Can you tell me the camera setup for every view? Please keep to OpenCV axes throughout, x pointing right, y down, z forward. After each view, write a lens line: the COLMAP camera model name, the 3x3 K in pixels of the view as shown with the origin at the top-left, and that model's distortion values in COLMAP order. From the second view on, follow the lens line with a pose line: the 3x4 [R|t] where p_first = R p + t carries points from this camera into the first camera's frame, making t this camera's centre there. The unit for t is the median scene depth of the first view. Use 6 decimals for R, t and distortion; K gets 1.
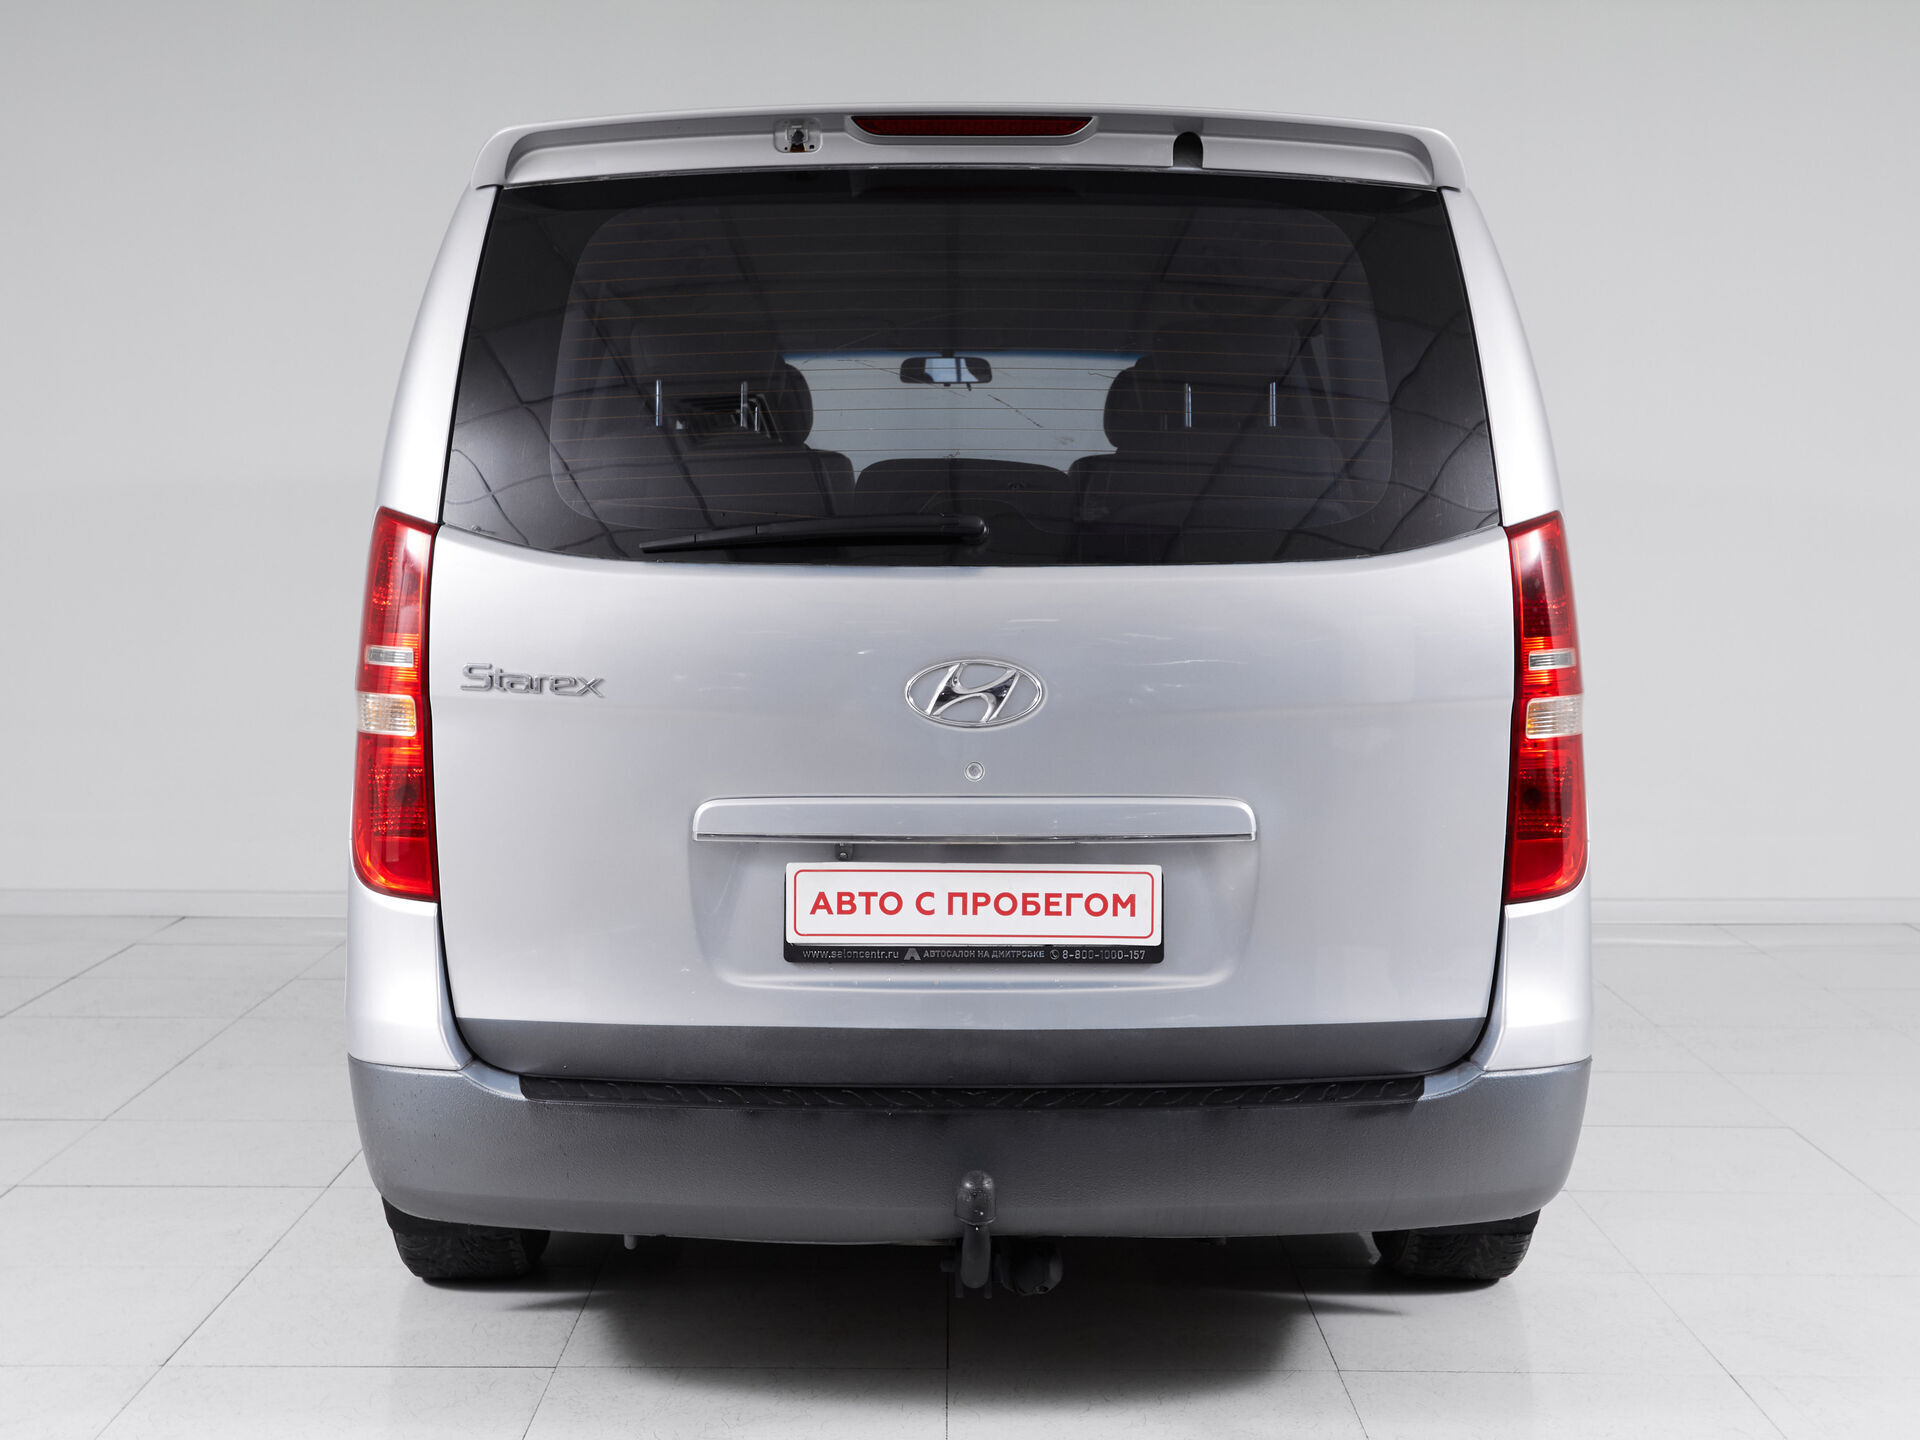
lens RADIAL K [[2736.9, 0, 966.0], [0, 2736.9, 728.8], [0, 0, 1]] dist [0.017883, 0.000000]
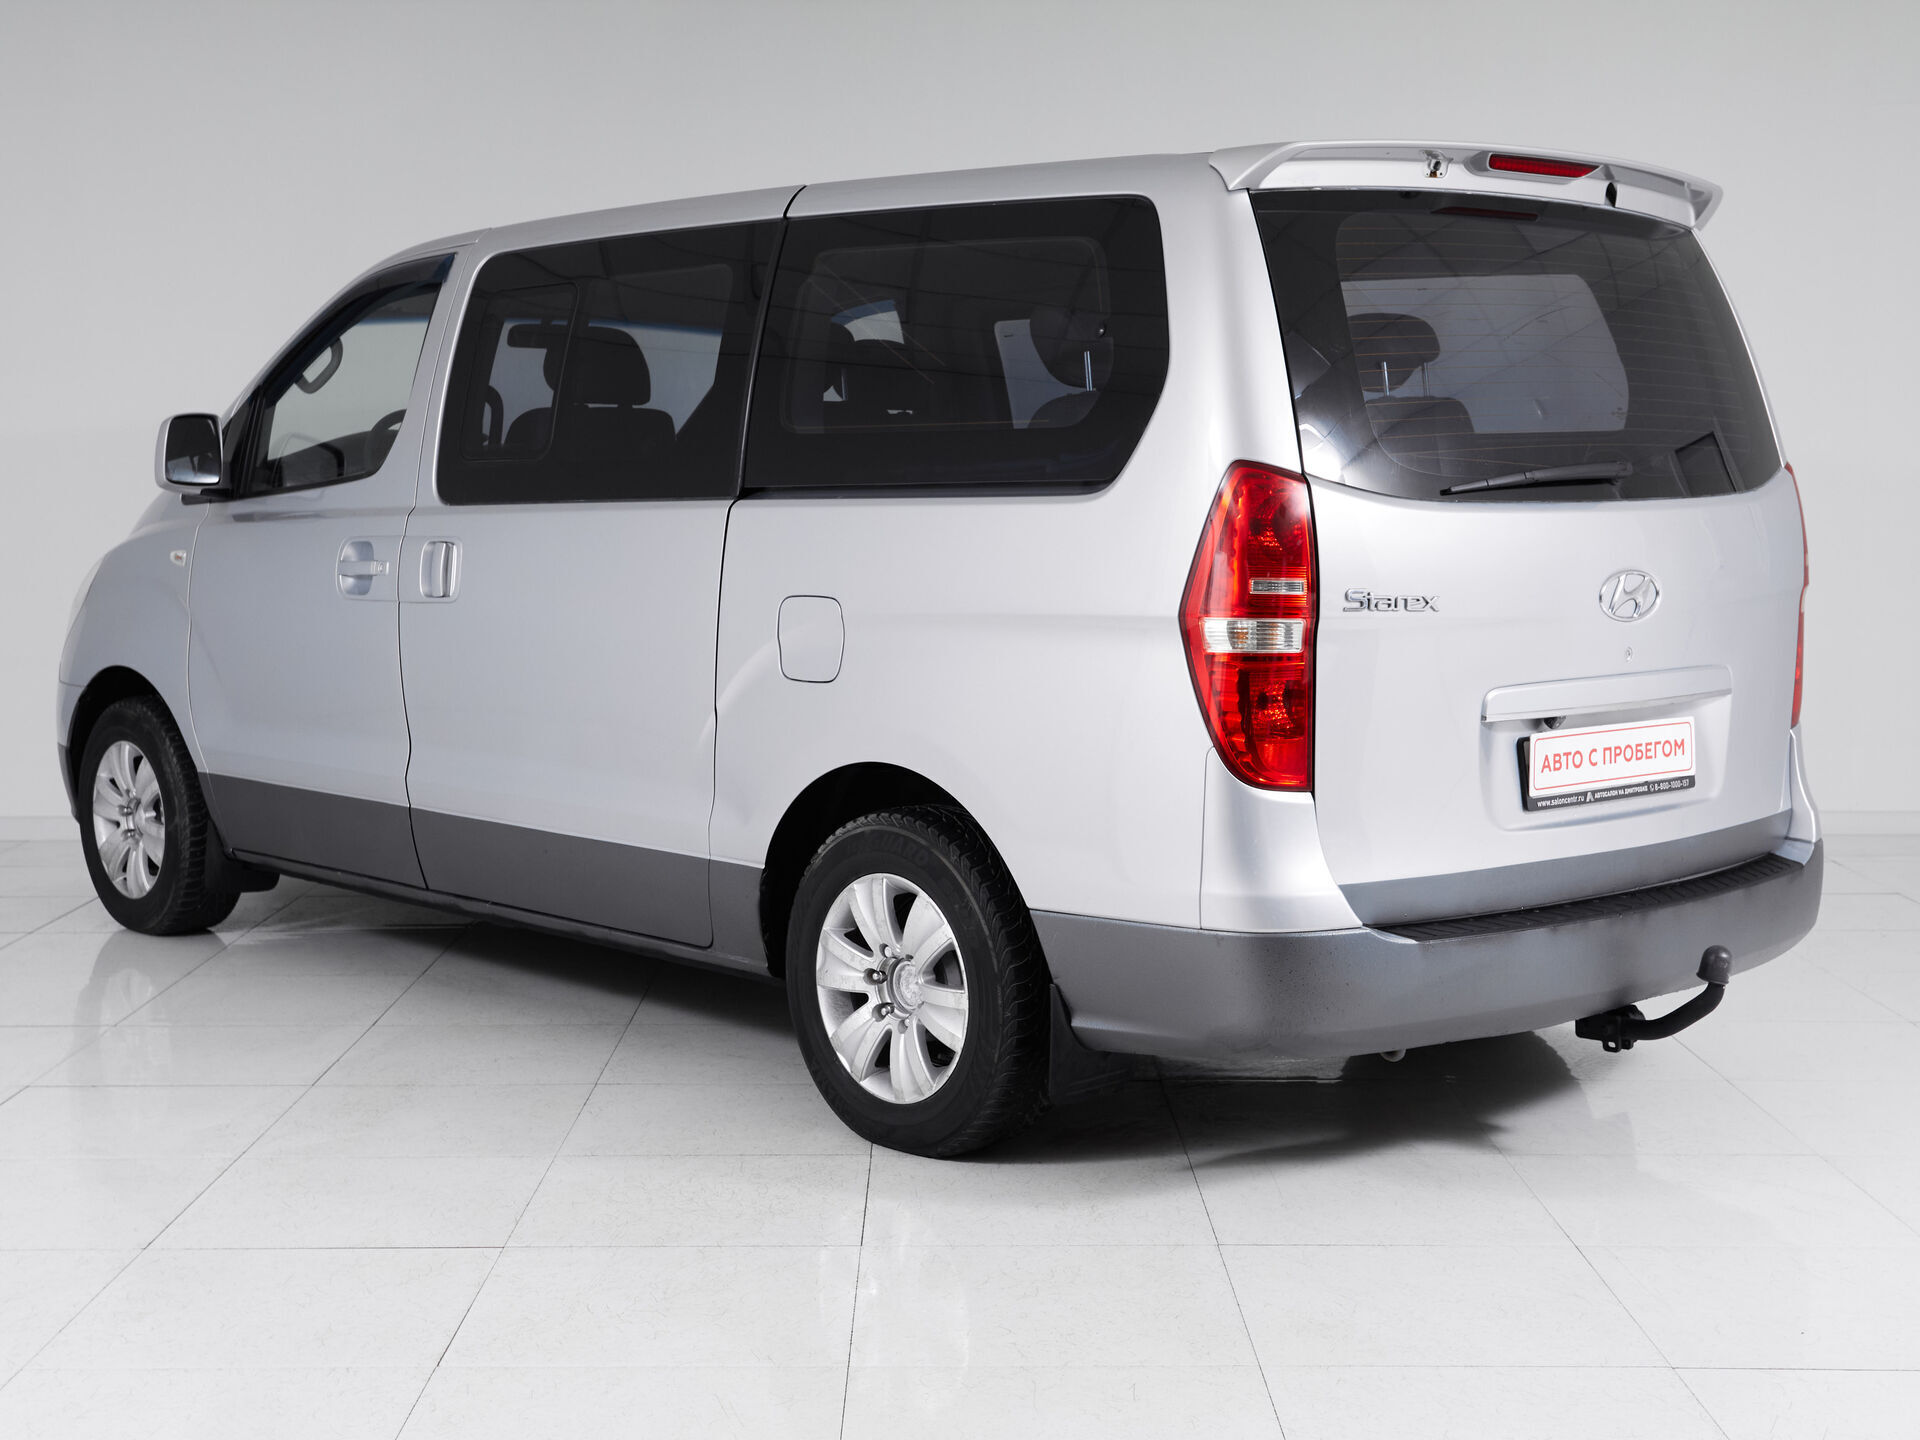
lens RADIAL K [[2736.9, 0, 958.6], [0, 2736.9, 704.1], [0, 0, 1]] dist [0.017883, 0.000000]
pose [[0.746412, -0.065708, 0.662233, -1.116357], [0.064733, 0.997563, 0.026019, -0.016045], [-0.662329, 0.023447, 0.748846, 0.211942]]
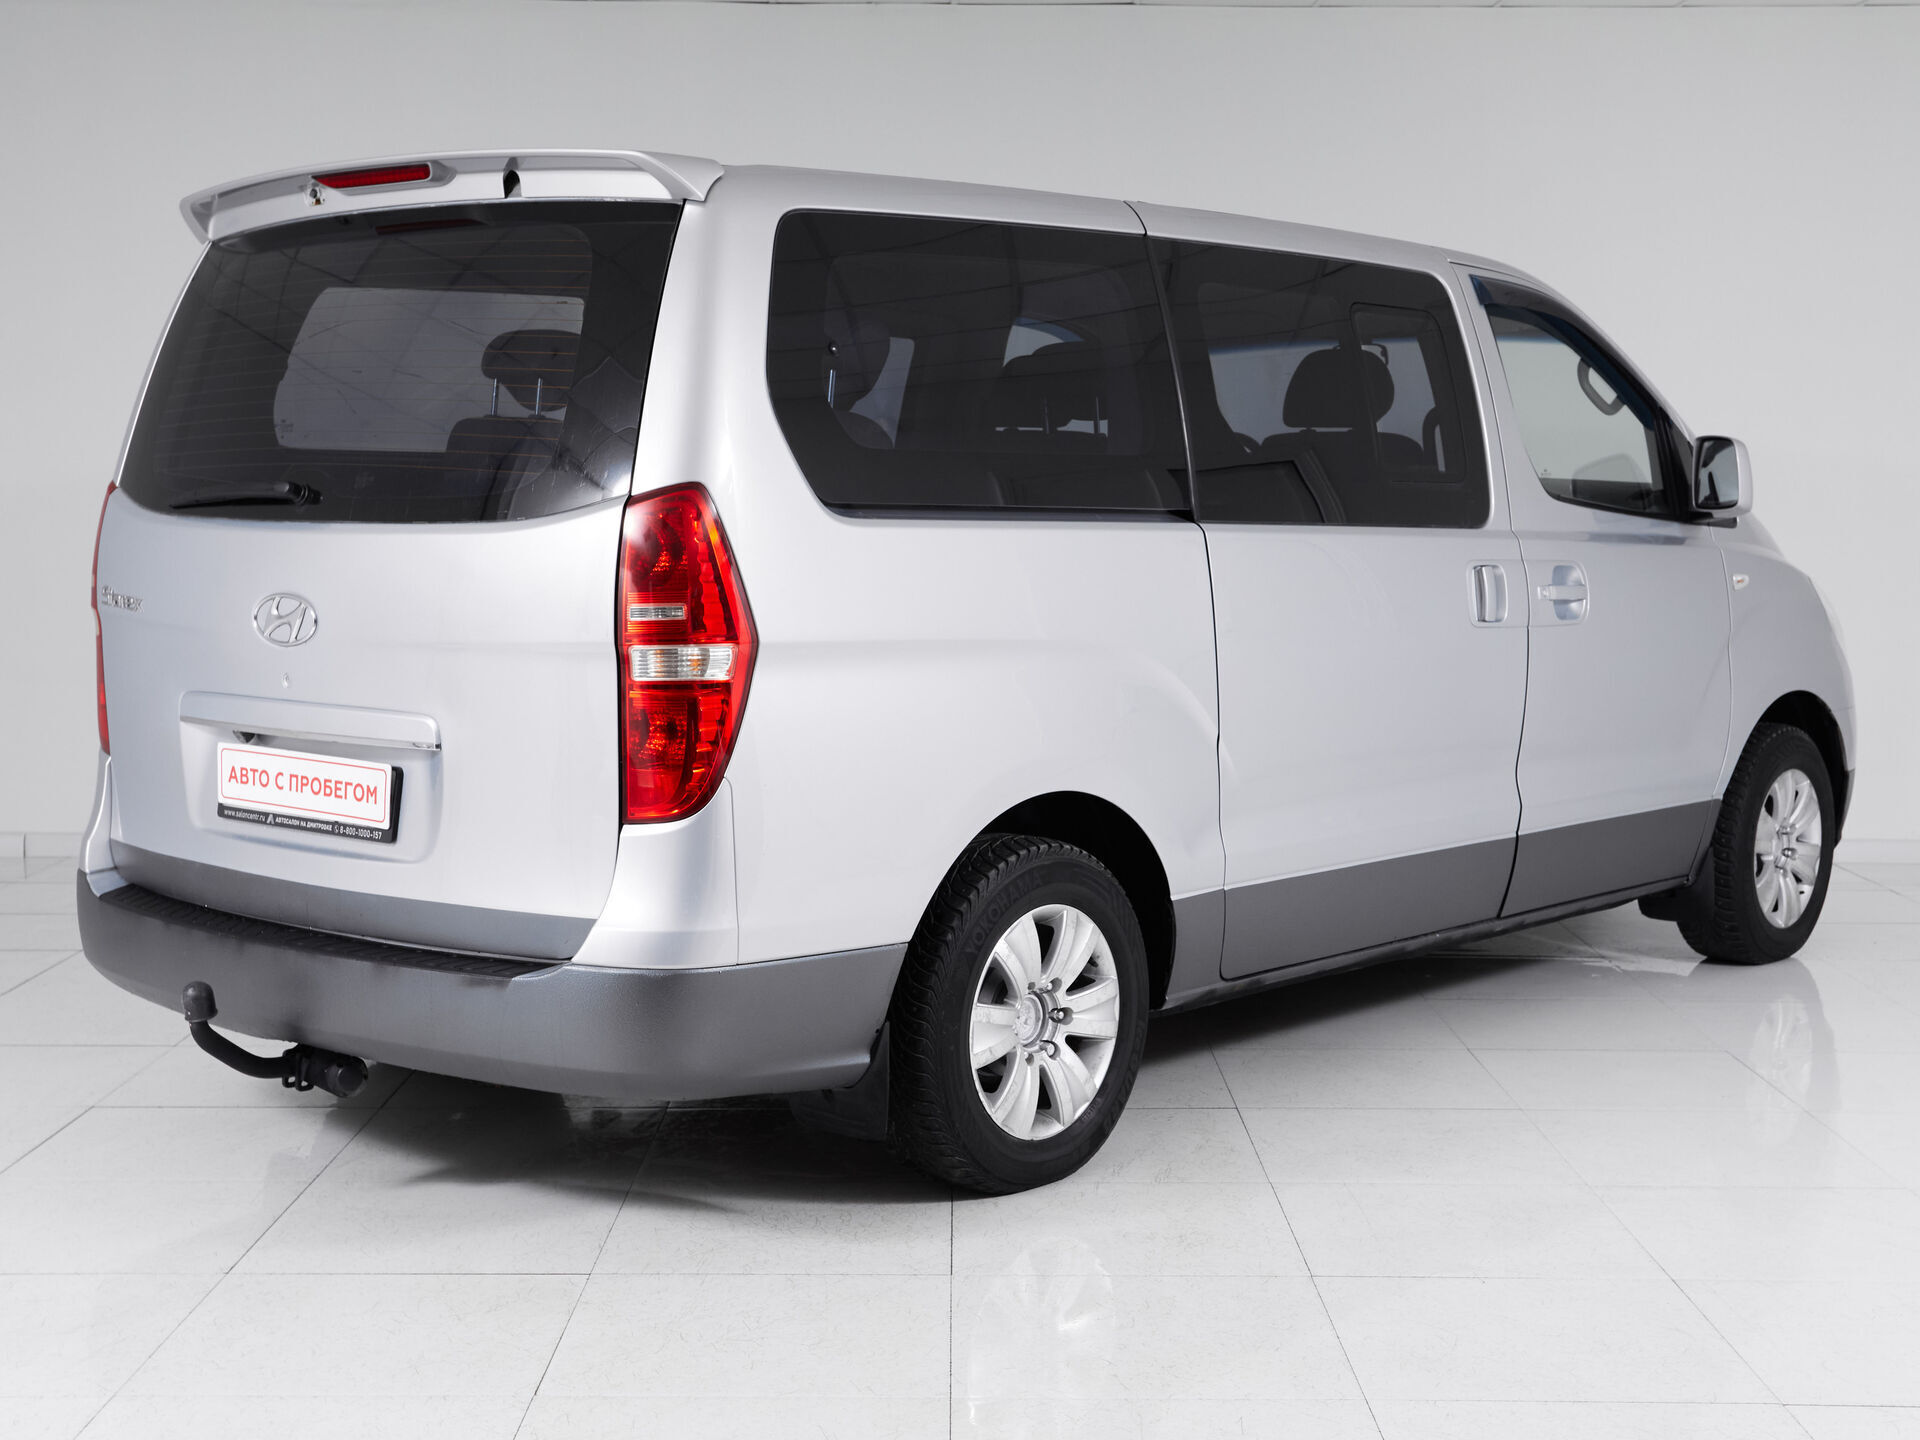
lens RADIAL K [[2736.9, 0, 960.6], [0, 2736.9, 726.4], [0, 0, 1]] dist [0.017883, 0.000000]
pose [[0.745021, 0.063708, -0.663992, 1.089090], [-0.063996, 0.997664, 0.023917, -0.013876], [0.663965, 0.024674, 0.747357, 0.240440]]
